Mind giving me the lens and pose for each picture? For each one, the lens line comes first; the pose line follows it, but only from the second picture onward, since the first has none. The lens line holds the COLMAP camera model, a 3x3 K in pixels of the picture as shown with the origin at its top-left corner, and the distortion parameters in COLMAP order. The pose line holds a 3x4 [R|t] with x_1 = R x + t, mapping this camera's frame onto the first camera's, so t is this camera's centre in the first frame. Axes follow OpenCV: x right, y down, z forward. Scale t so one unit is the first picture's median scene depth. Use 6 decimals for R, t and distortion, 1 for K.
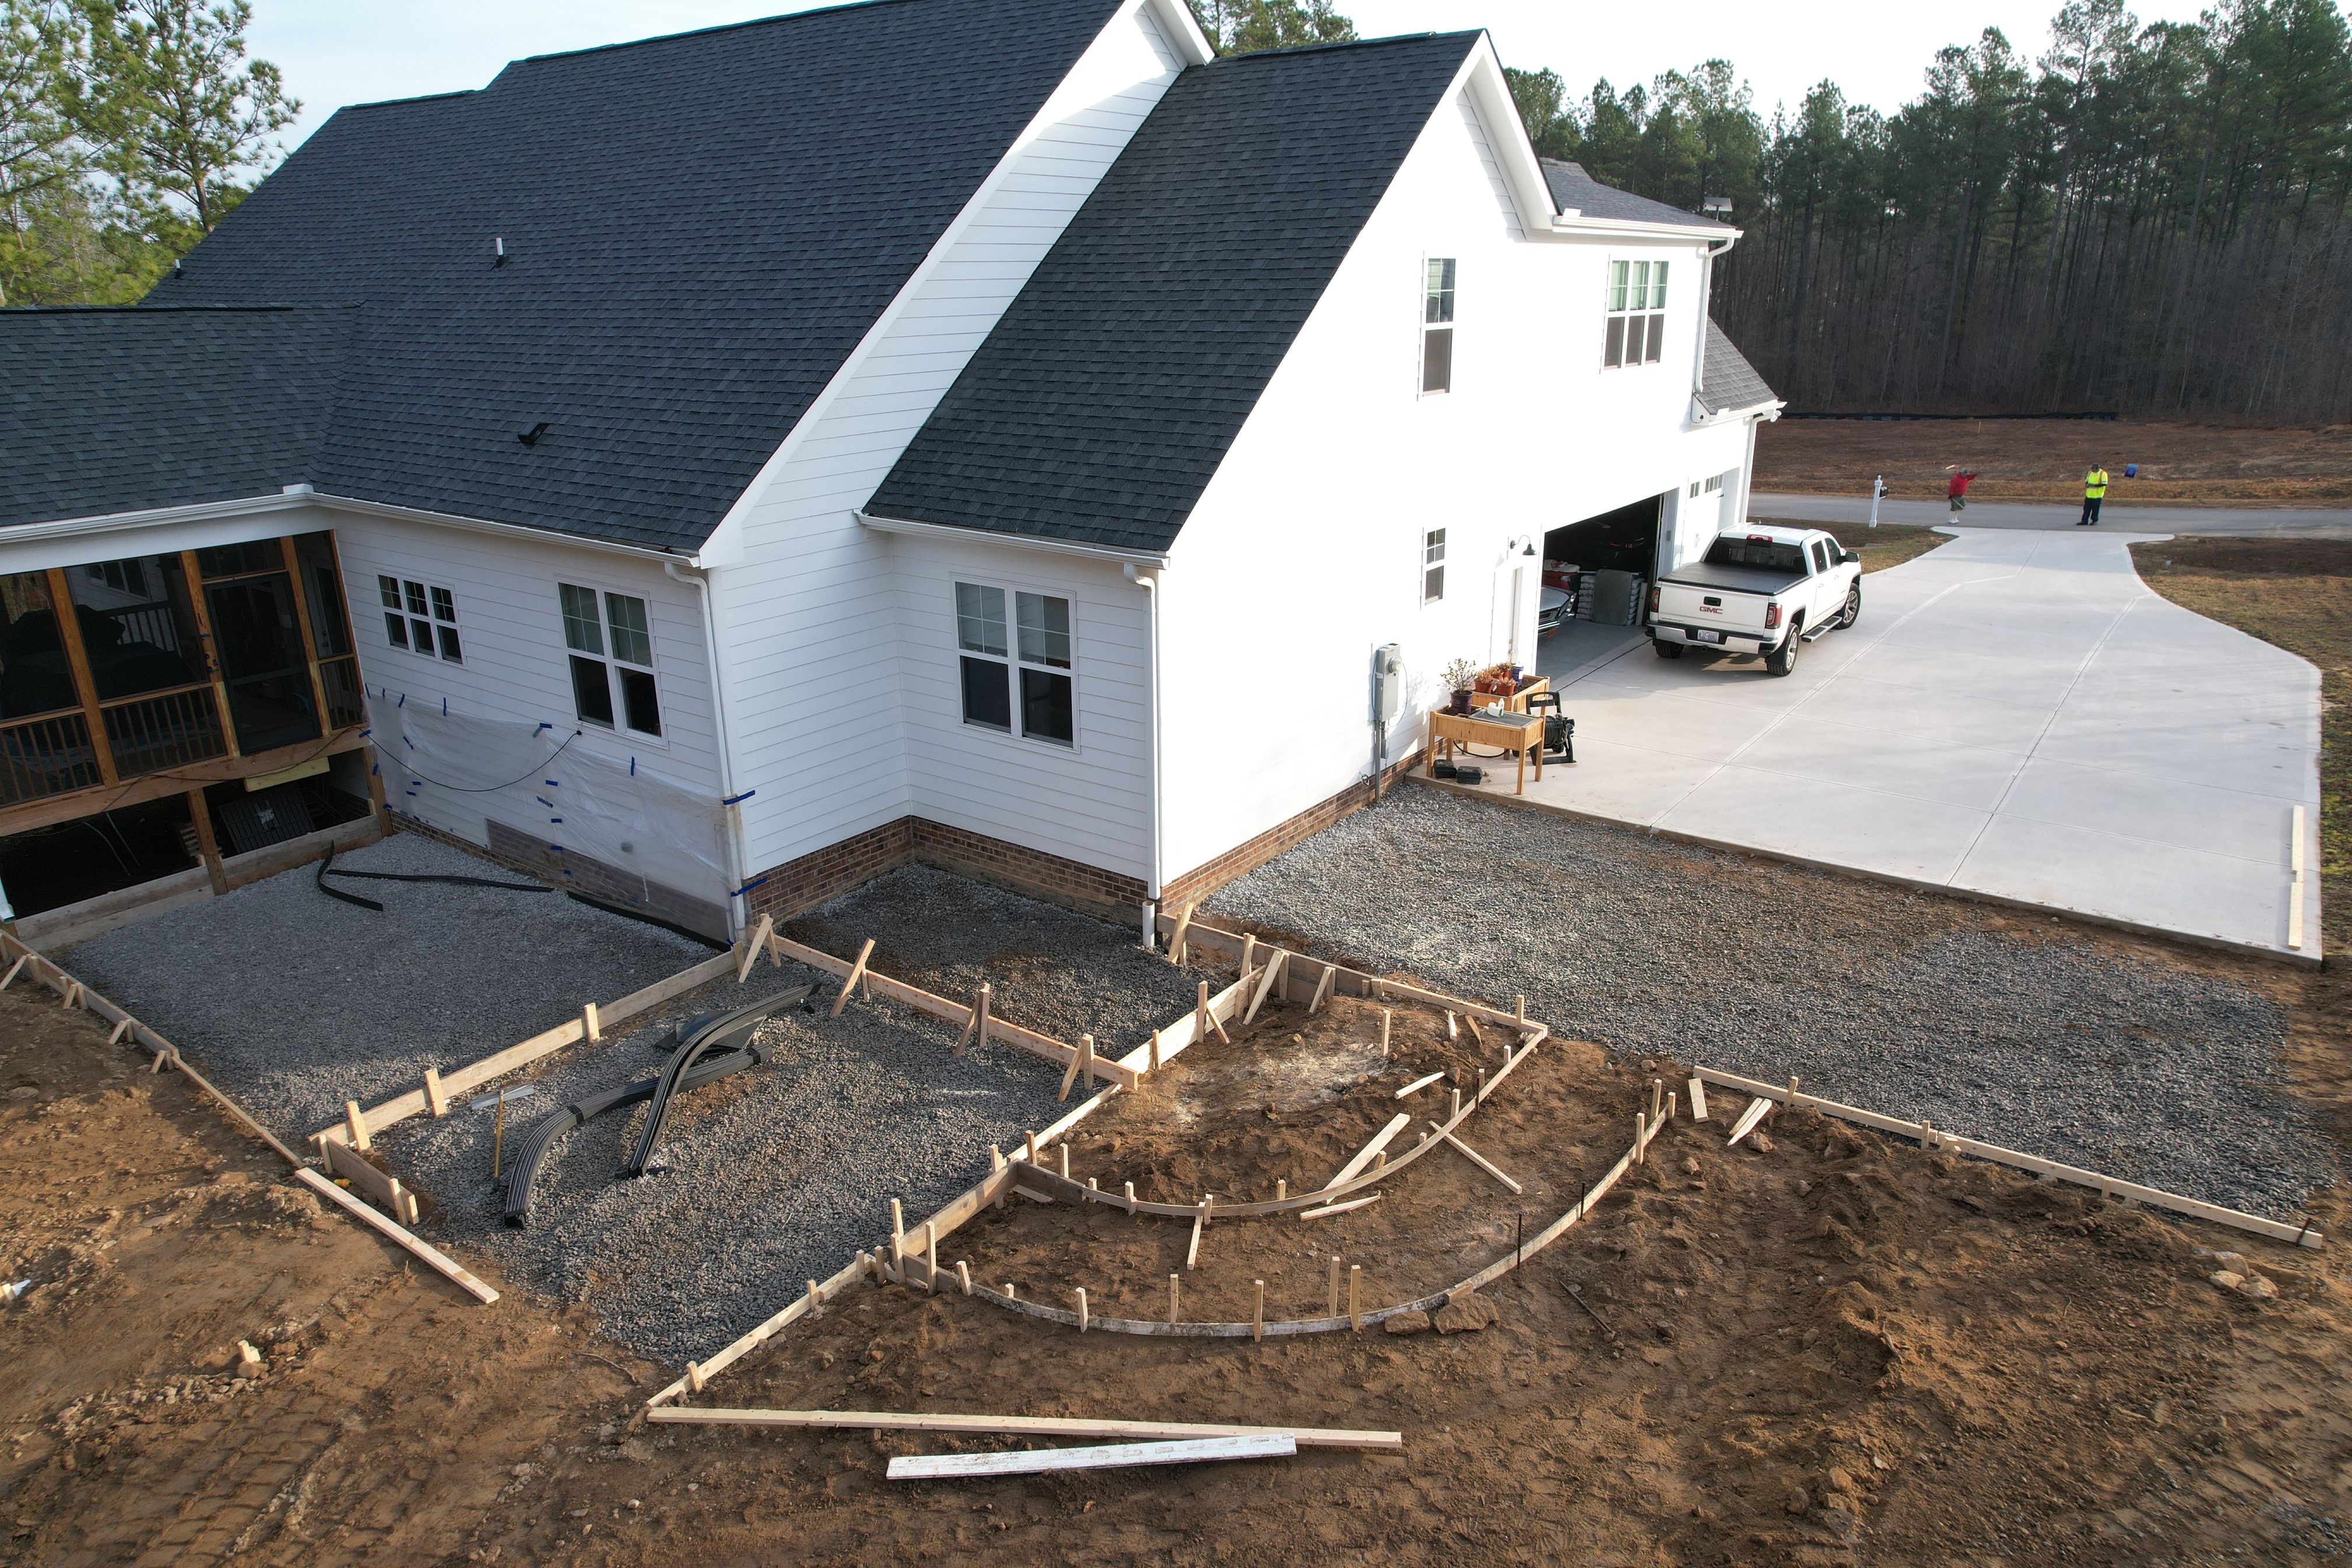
lens RADIAL K [[1502.1, 0, 1181.3], [0, 1502.1, 785.8], [0, 0, 1]] dist [-0.025223, 0.005572]
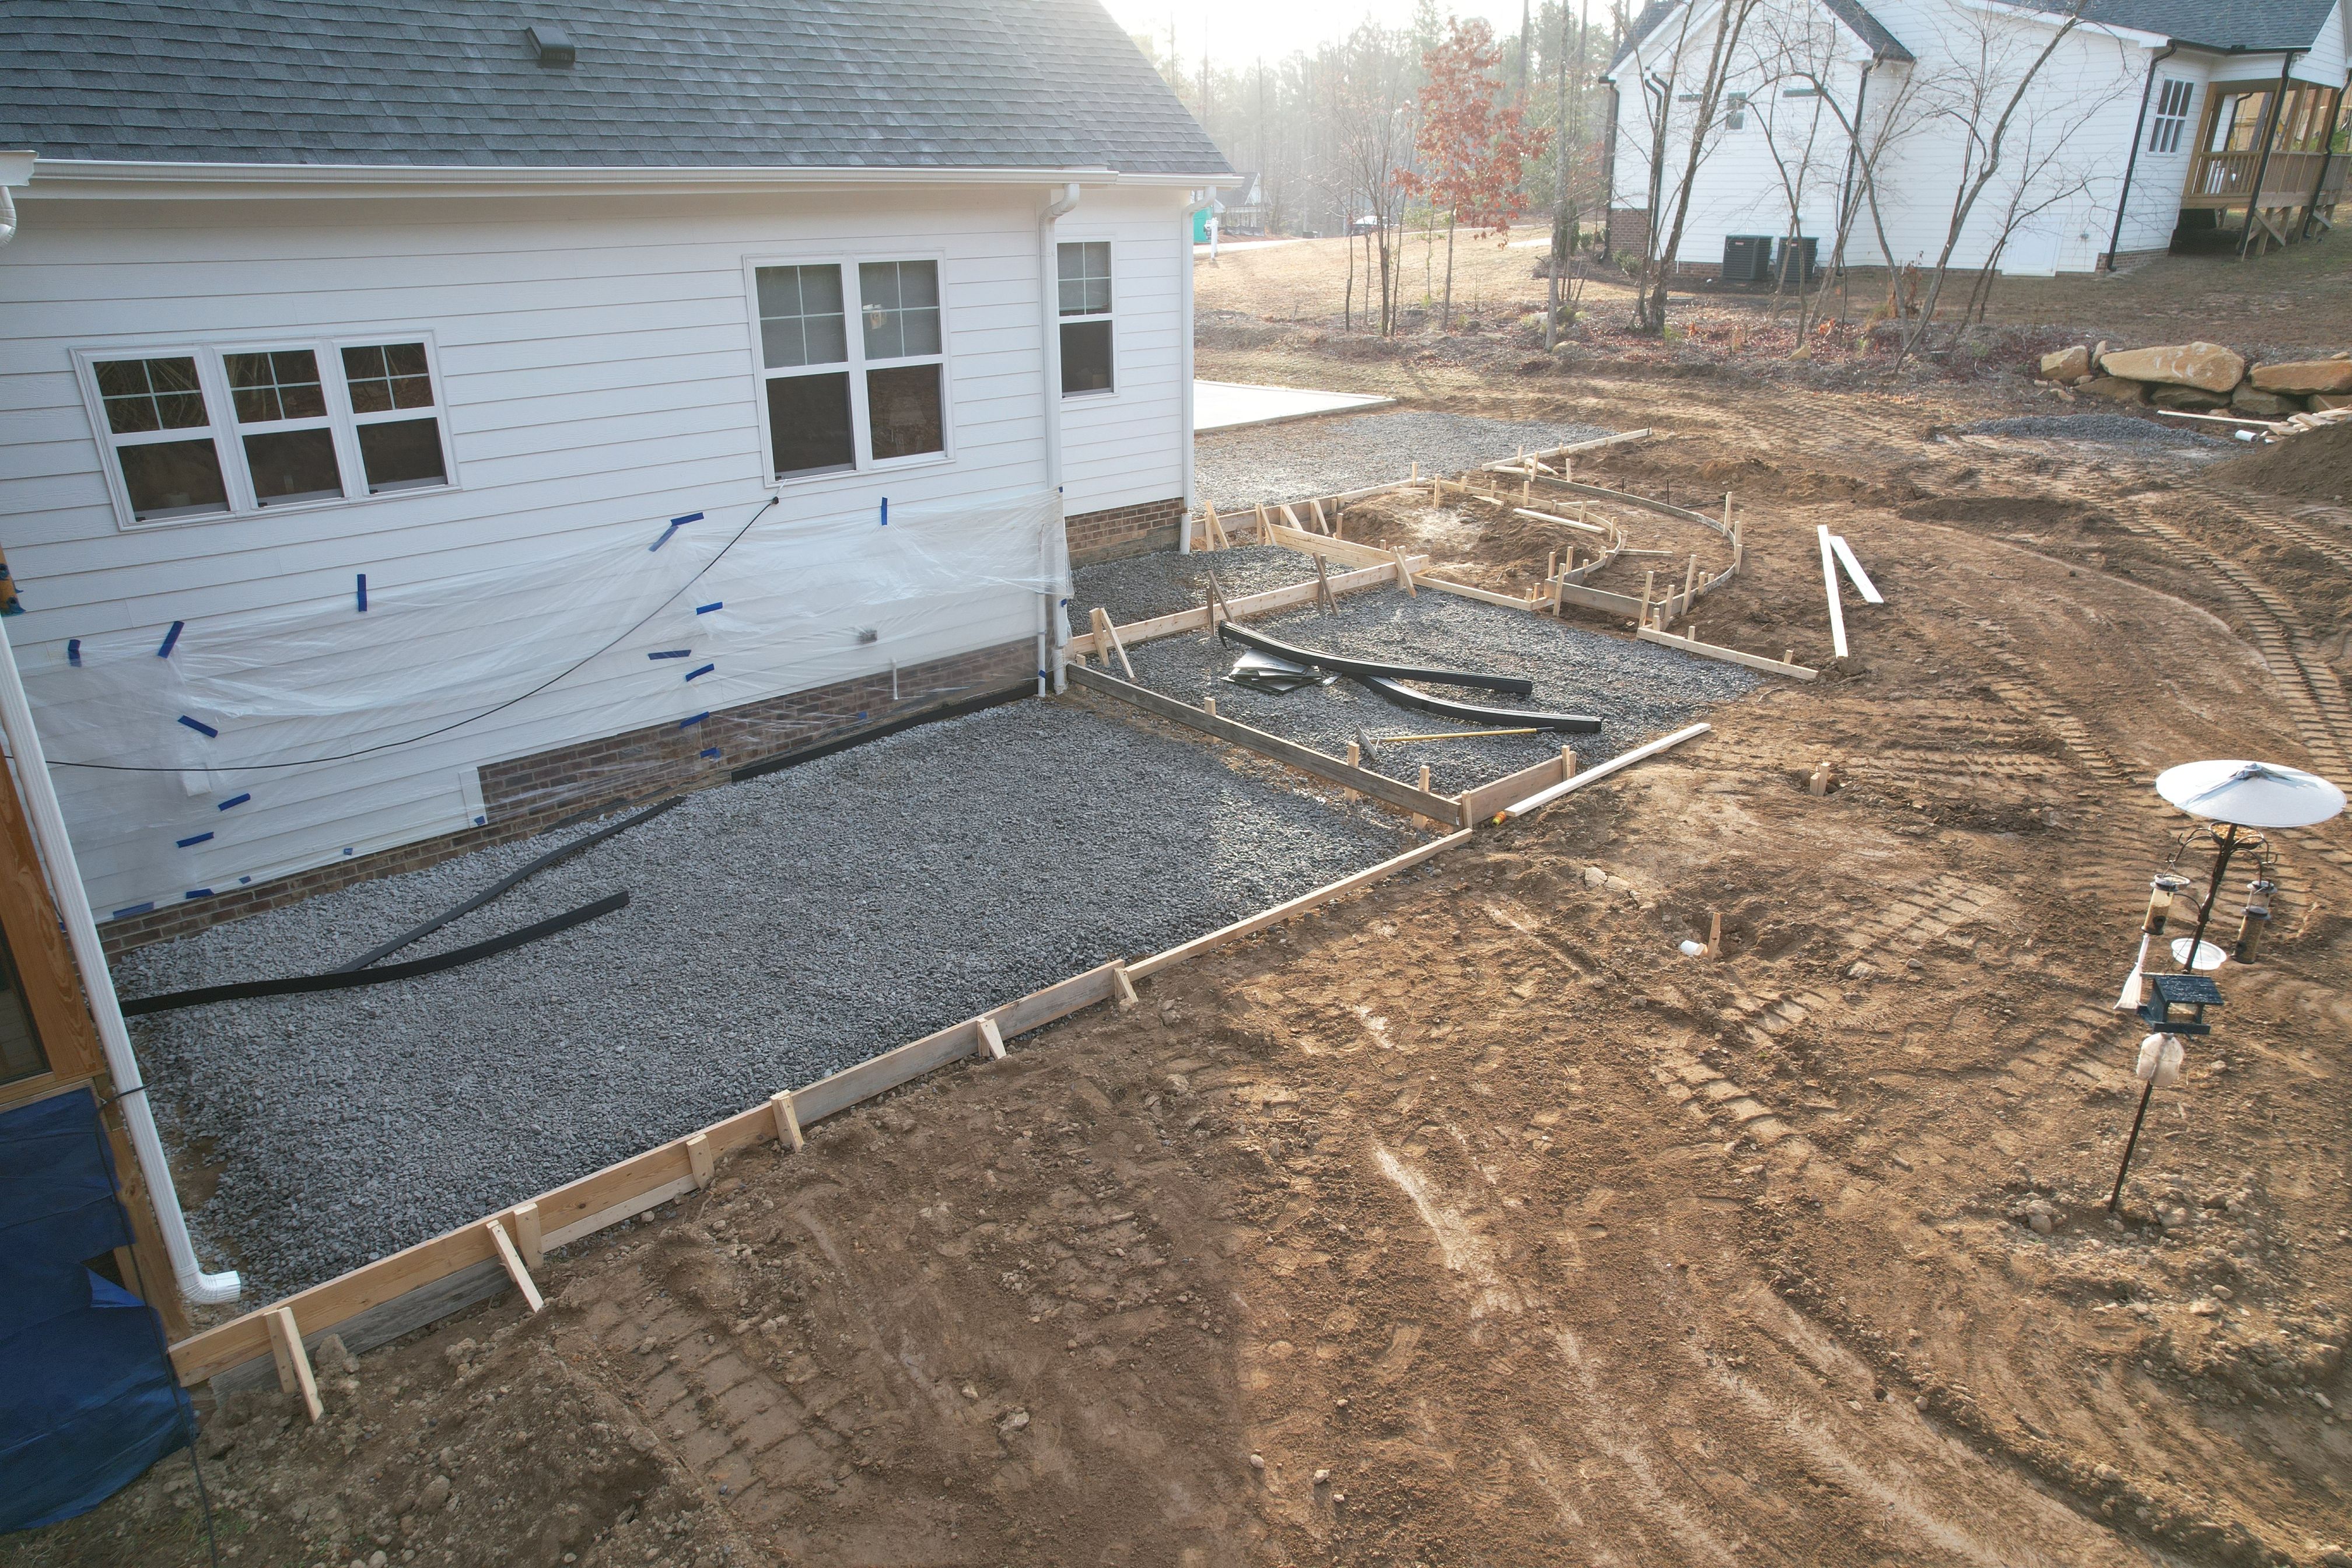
lens RADIAL K [[1502.1, 0, 1167.3], [0, 1502.1, 801.4], [0, 0, 1]] dist [-0.025223, 0.005572]
pose [[0.214360, -0.366472, 0.905399, -0.976431], [0.322082, 0.901622, 0.288688, -0.048724], [-0.922124, 0.229729, 0.311306, 0.613446]]
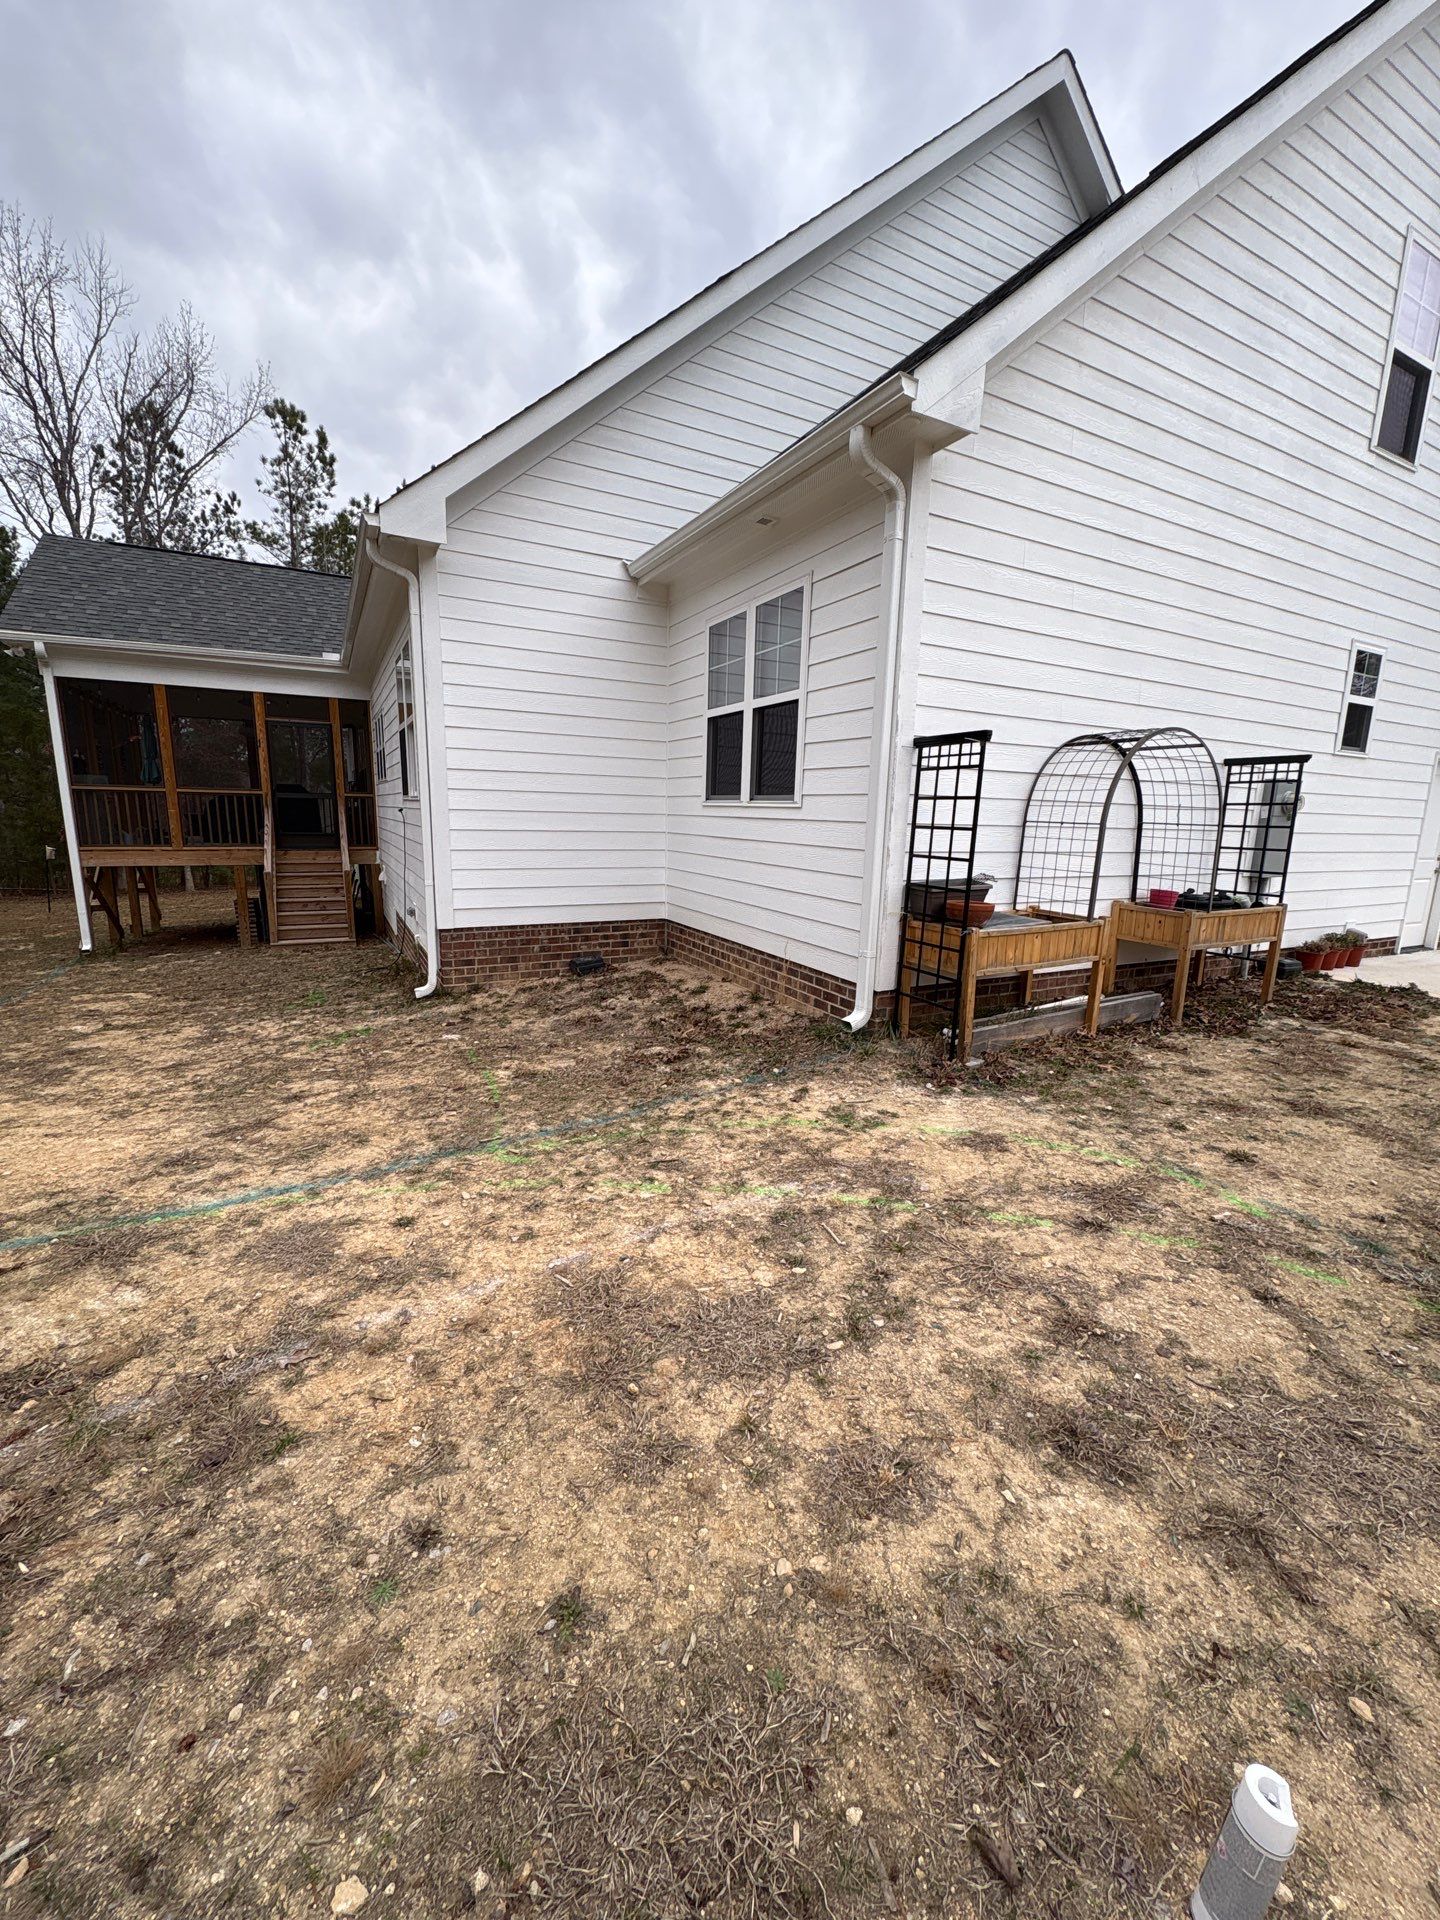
lens RADIAL K [[756.8, 0, 726.0], [0, 756.8, 963.7], [0, 0, 1]] dist [0.001653, -0.000019]
pose [[0.899544, 0.116172, -0.421099, 0.065073], [-0.173583, 0.979674, -0.100534, 0.097563], [0.400860, 0.163530, 0.901426, 0.642782]]
